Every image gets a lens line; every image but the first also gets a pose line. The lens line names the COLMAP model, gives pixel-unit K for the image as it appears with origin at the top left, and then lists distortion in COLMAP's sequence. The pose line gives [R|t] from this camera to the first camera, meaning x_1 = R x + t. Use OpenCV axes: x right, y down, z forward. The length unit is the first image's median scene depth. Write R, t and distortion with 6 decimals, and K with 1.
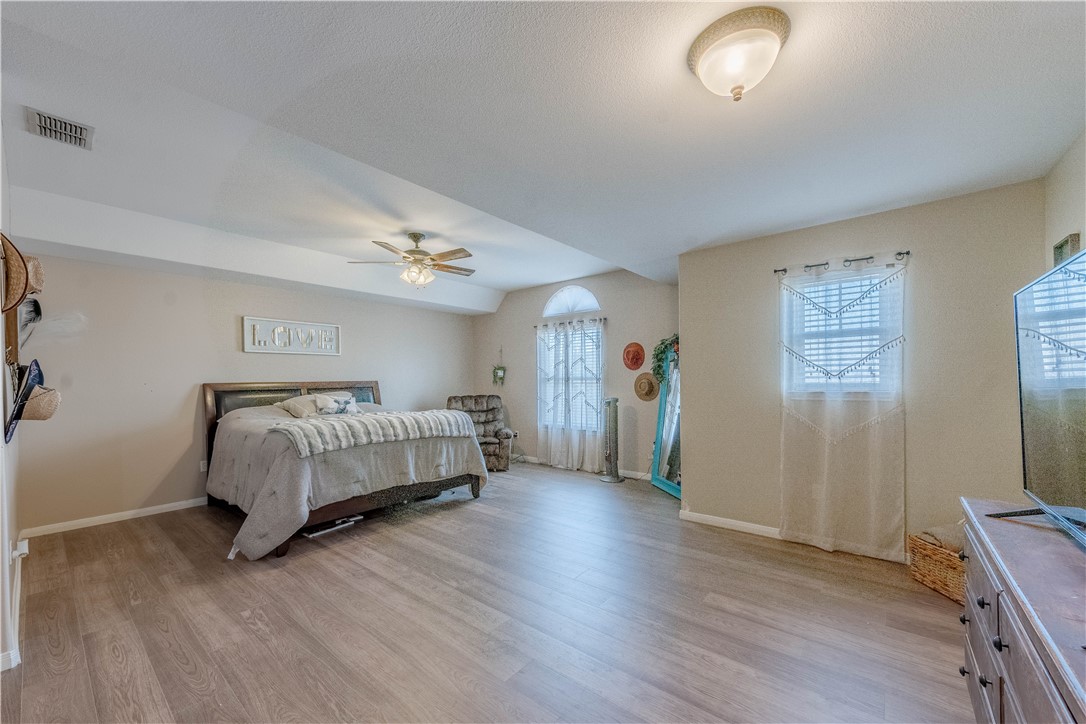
lens RADIAL K [[418.6, 0, 544.5], [0, 418.6, 381.4], [0, 0, 1]] dist [-0.000200, -0.000085]
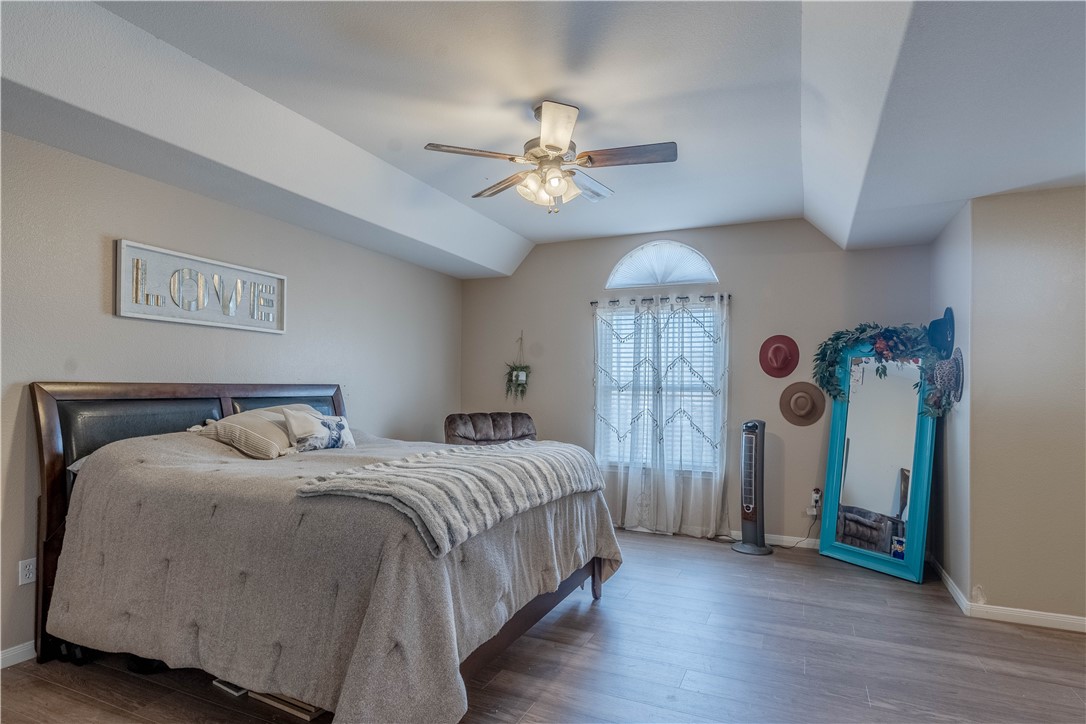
lens RADIAL K [[587.5, 0, 542.3], [0, 587.5, 385.4], [0, 0, 1]] dist [-0.000778, 0.000096]
pose [[0.966202, 0.023116, 0.256748, -0.390502], [-0.020529, 0.999708, -0.012754, 0.004363], [-0.256968, 0.007052, 0.966394, 0.228979]]
